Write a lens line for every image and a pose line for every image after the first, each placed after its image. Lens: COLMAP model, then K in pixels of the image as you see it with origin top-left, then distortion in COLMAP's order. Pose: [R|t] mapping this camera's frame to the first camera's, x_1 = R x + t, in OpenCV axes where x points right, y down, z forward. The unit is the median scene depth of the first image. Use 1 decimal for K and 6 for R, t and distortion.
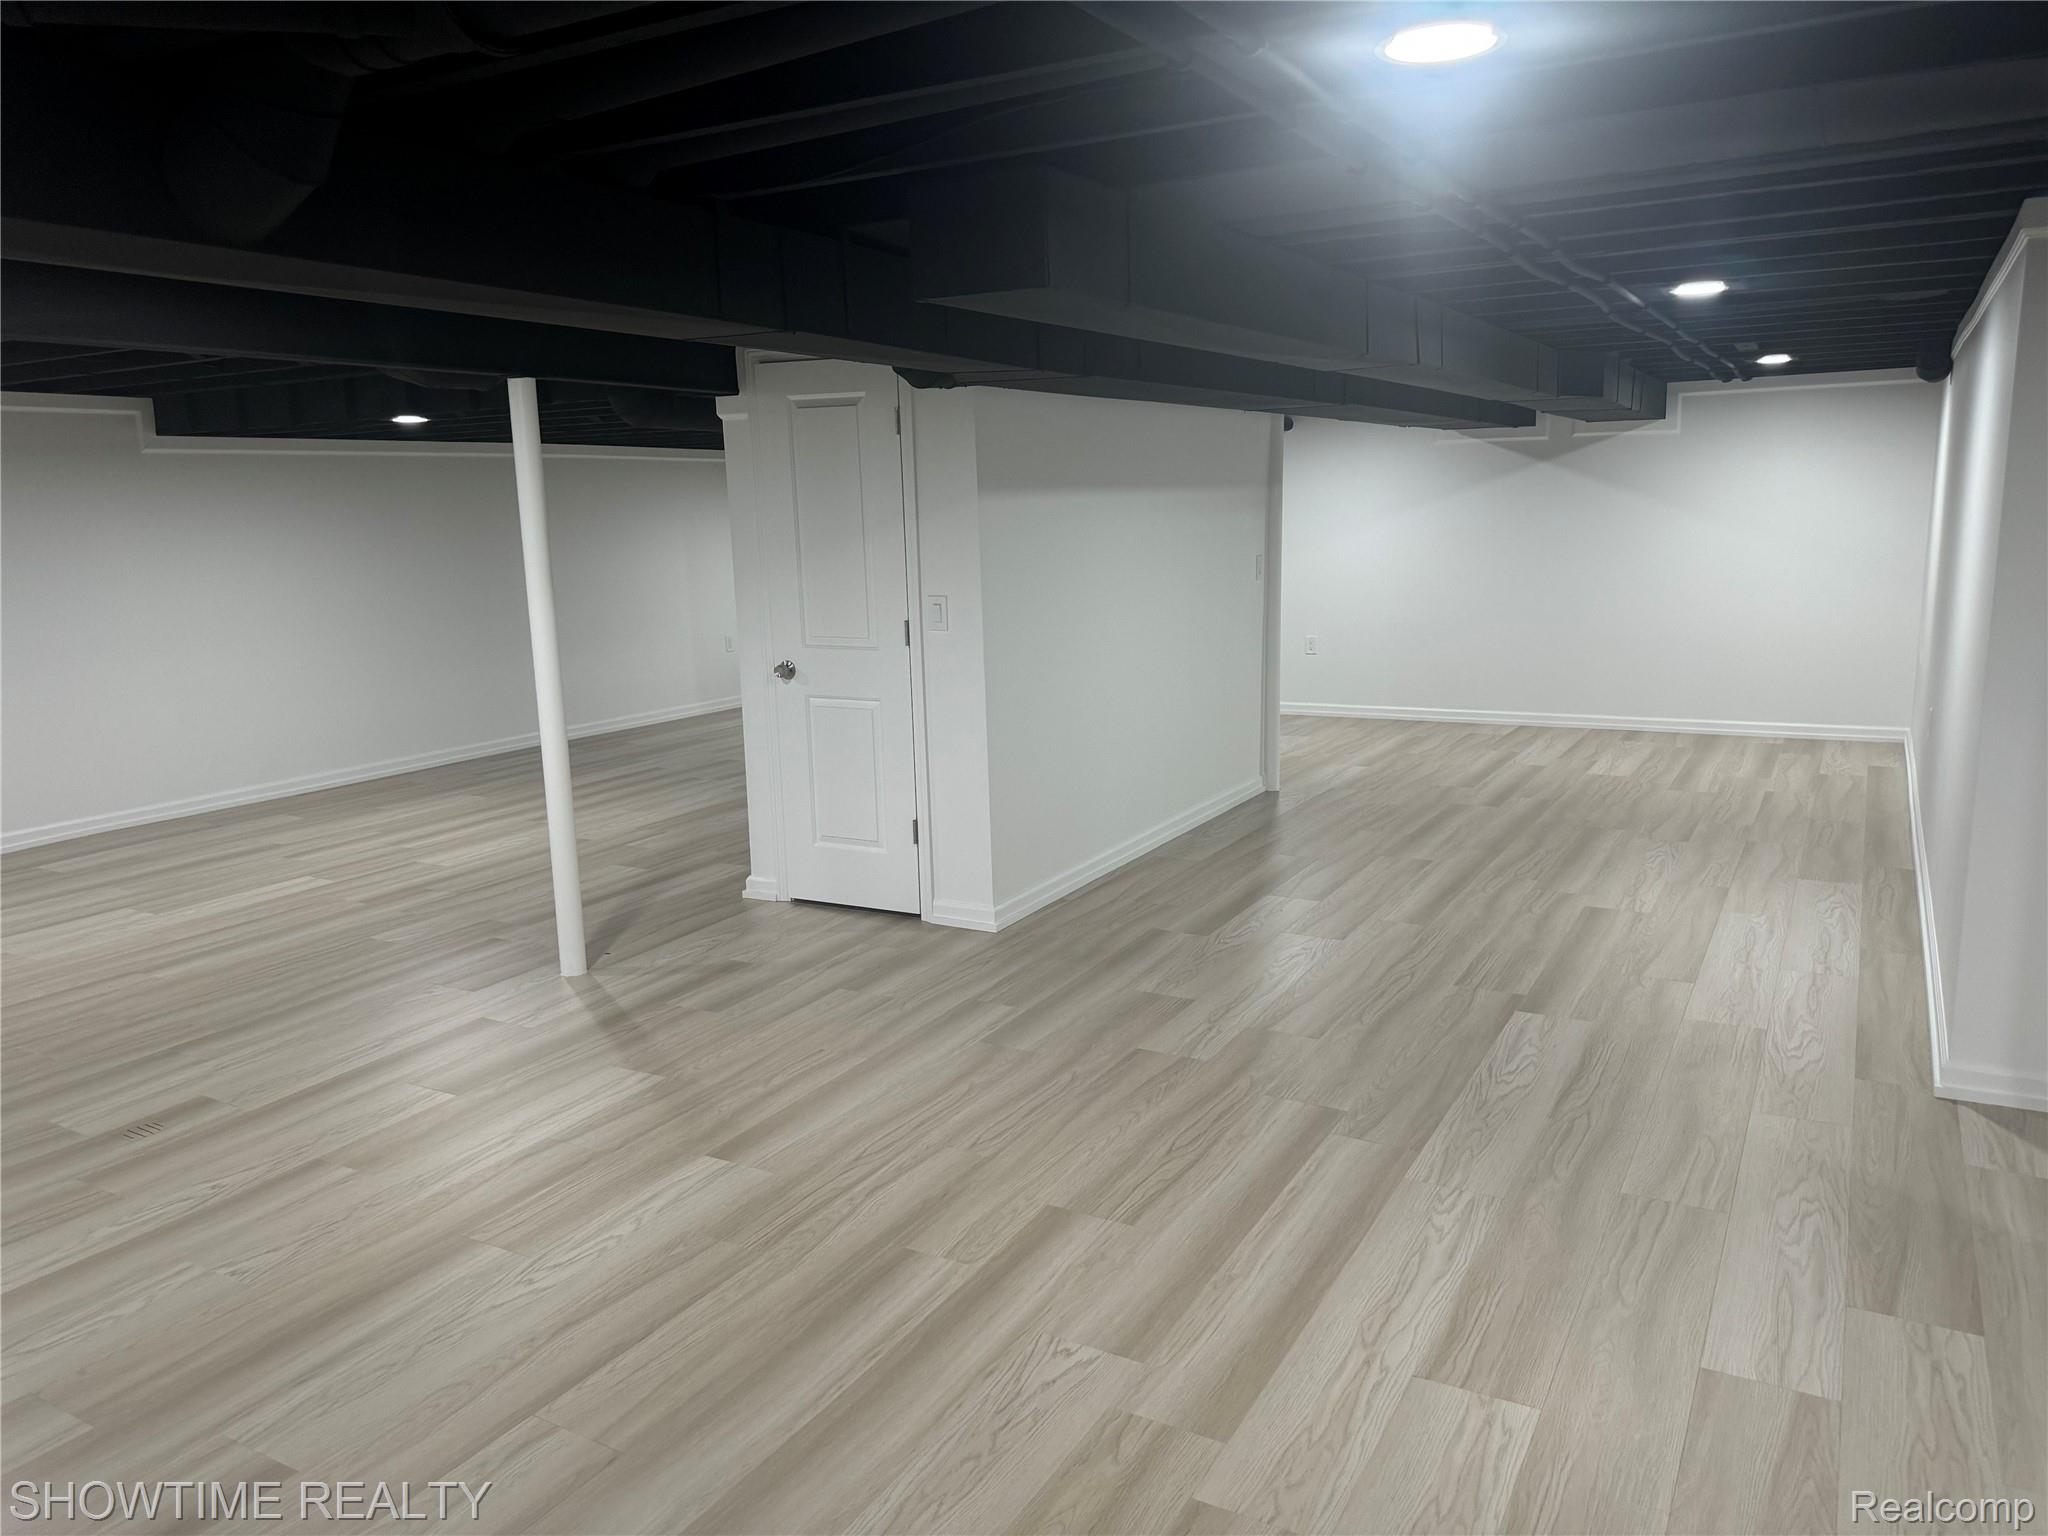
lens RADIAL K [[1462.6, 0, 1007.0], [0, 1462.6, 763.3], [0, 0, 1]] dist [0.086196, -0.081512]
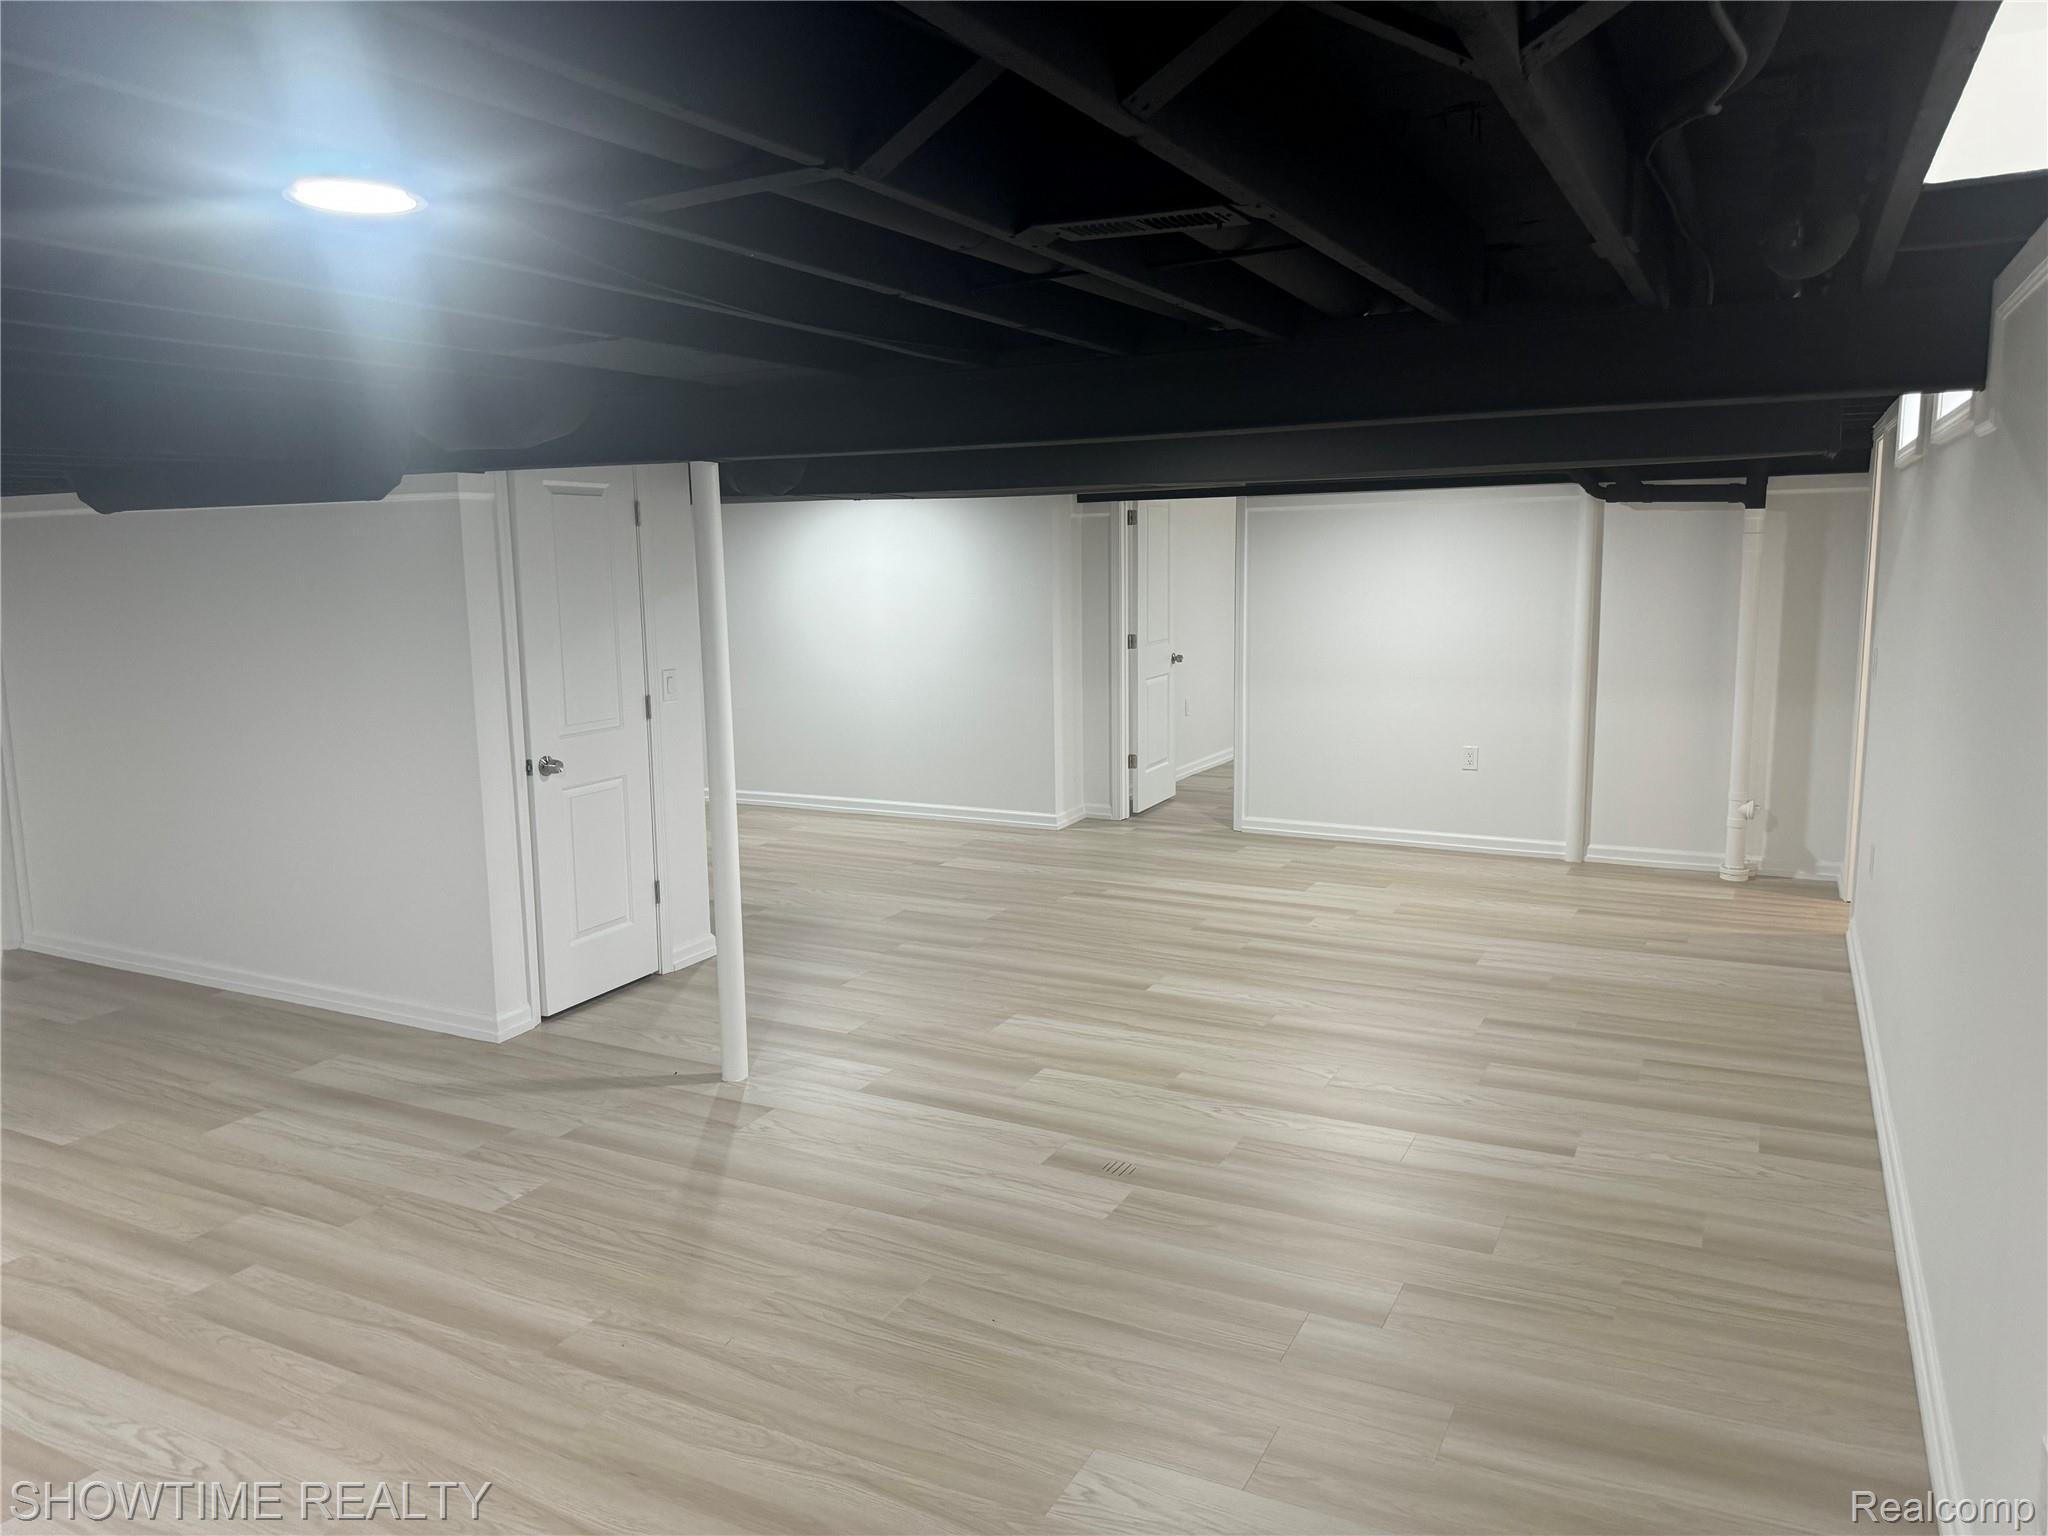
lens RADIAL K [[1462.6, 0, 1021.2], [0, 1462.6, 773.6], [0, 0, 1]] dist [0.086196, -0.081512]
pose [[-0.070255, -0.122239, 0.990011, -1.311555], [0.196697, 0.971280, 0.133885, -0.148850], [-0.977944, 0.204138, -0.044193, 0.882839]]
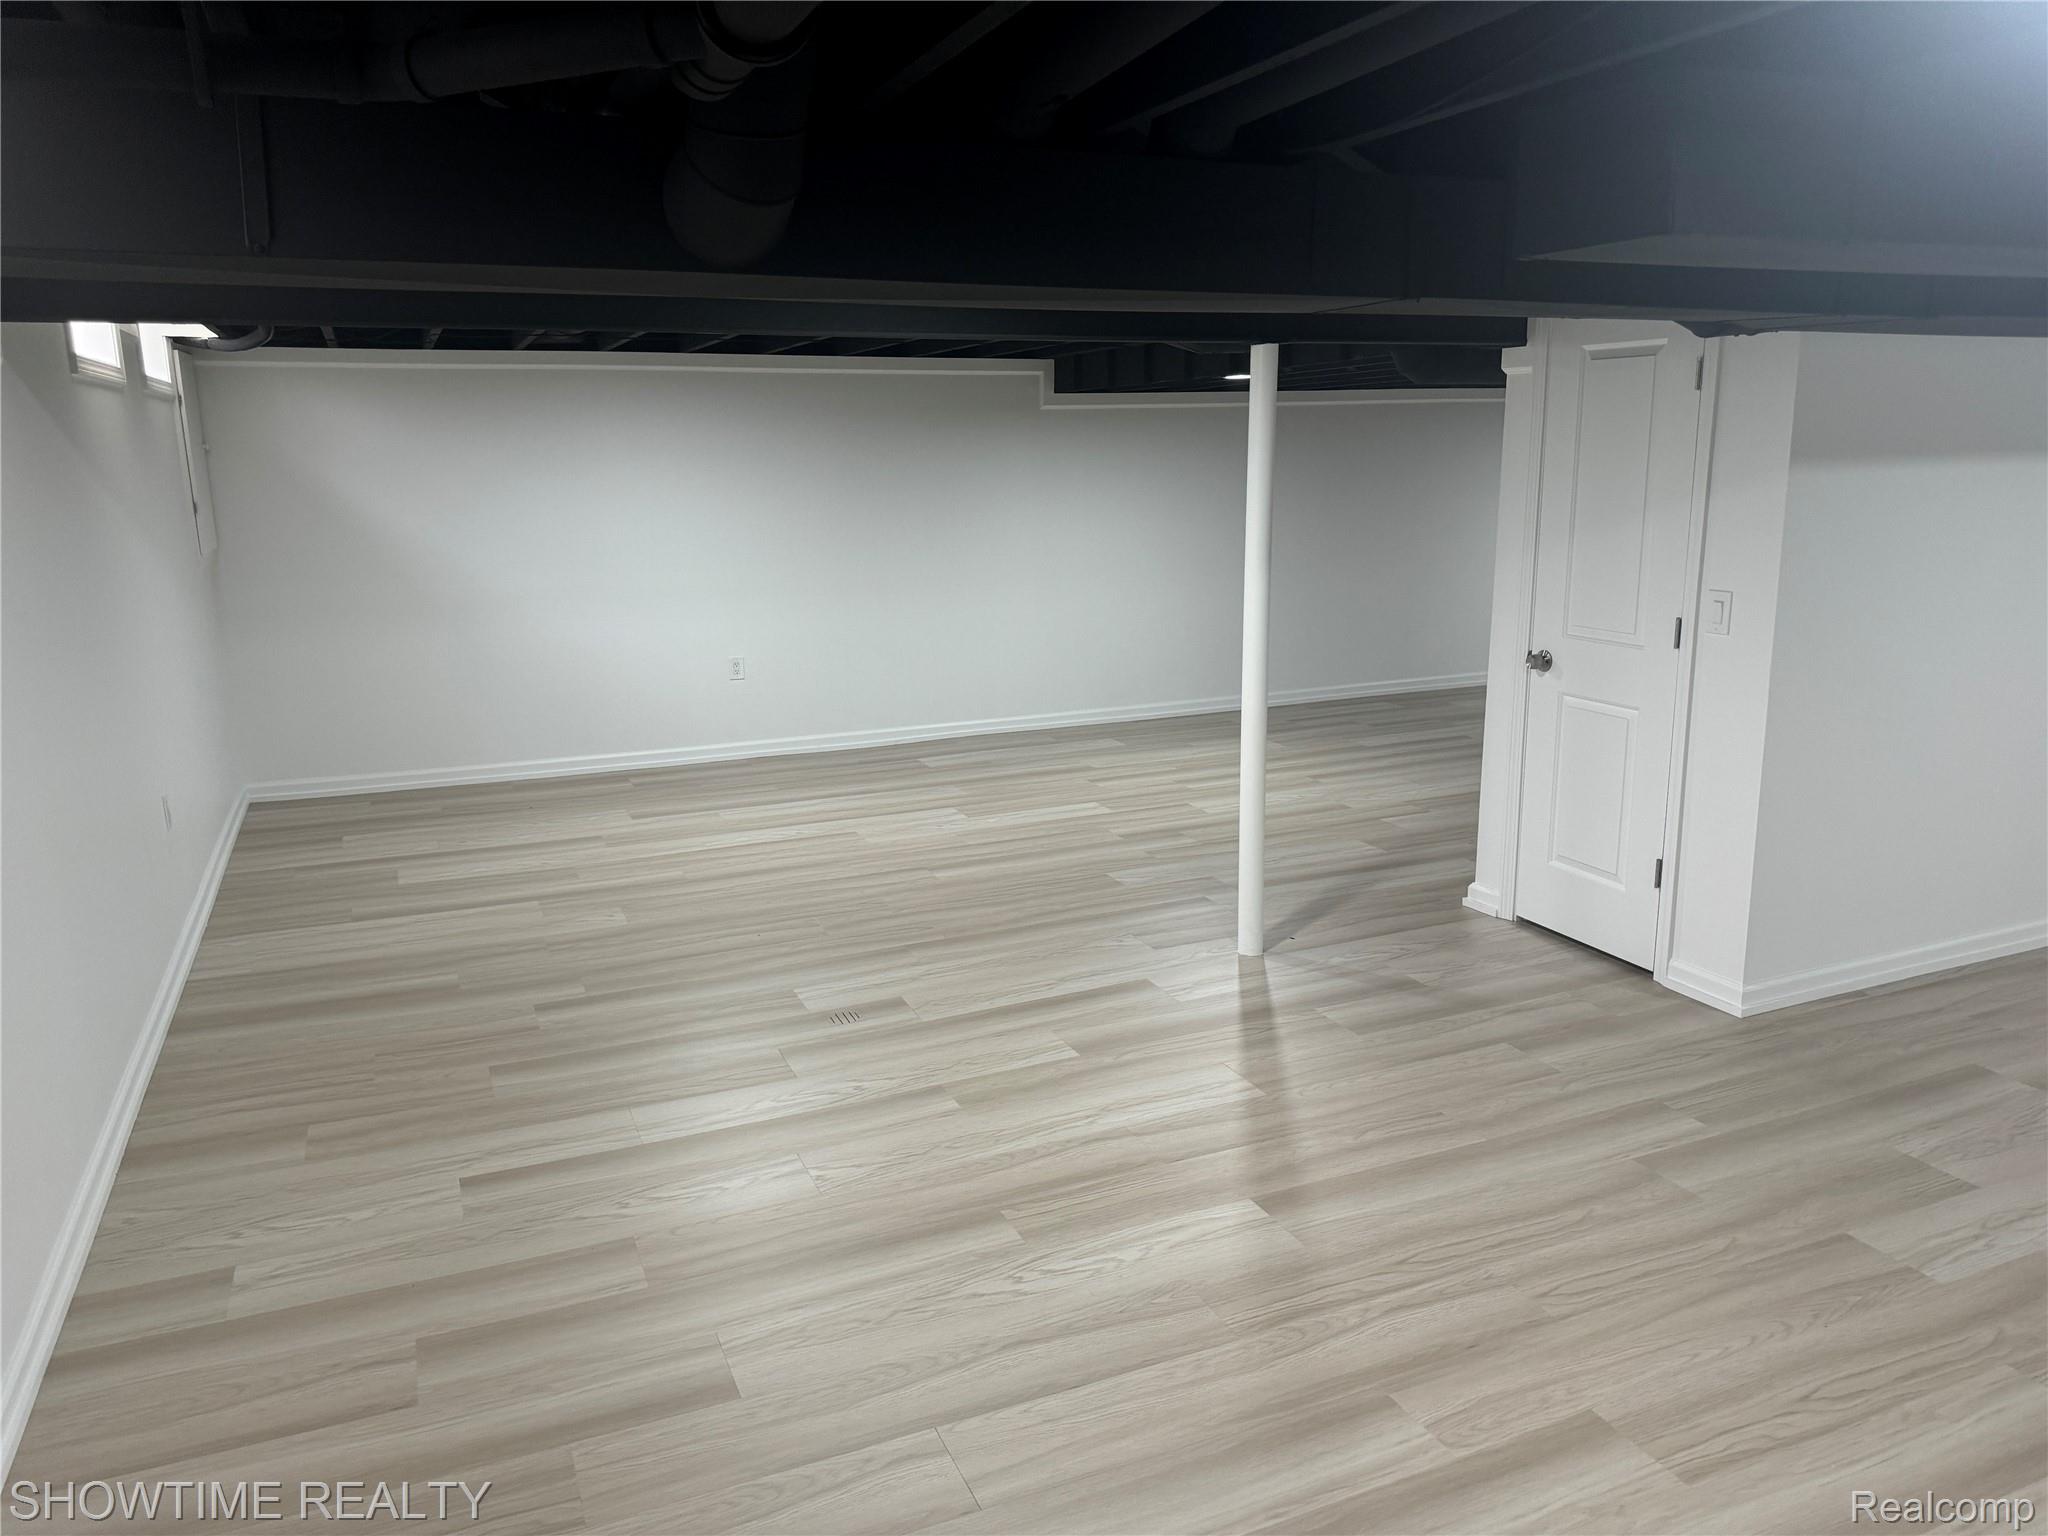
lens RADIAL K [[1462.6, 0, 1024.3], [0, 1462.6, 751.2], [0, 0, 1]] dist [0.086196, -0.081512]
pose [[0.810940, 0.135418, -0.569244, 0.130419], [-0.111497, 0.990788, 0.076862, -0.052446], [0.574408, 0.001139, 0.818568, 0.122471]]
